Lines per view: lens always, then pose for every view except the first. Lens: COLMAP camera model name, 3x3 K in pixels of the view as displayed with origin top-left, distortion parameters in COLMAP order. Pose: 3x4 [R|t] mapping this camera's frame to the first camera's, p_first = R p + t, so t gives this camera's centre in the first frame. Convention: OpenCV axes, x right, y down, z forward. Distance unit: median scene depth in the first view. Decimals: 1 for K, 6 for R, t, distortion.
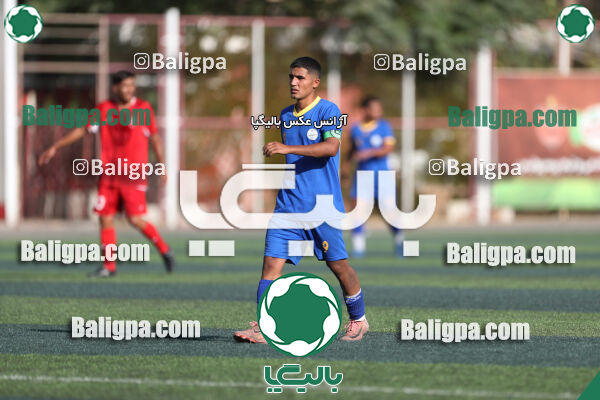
lens RADIAL K [[4349.0, 0, 300.0], [0, 4349.0, 200.0], [0, 0, 1]] dist [0.767714, -12.596902]
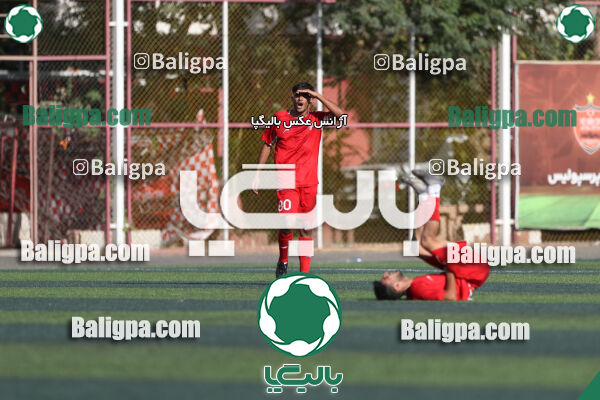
lens RADIAL K [[4349.0, 0, 300.0], [0, 4349.0, 200.0], [0, 0, 1]] dist [0.767714, -12.596902]
pose [[0.999992, -0.003970, -0.000249, 0.004307], [0.003970, 0.999992, 0.000216, -0.003947], [0.000248, -0.000217, 1.000000, 0.190115]]
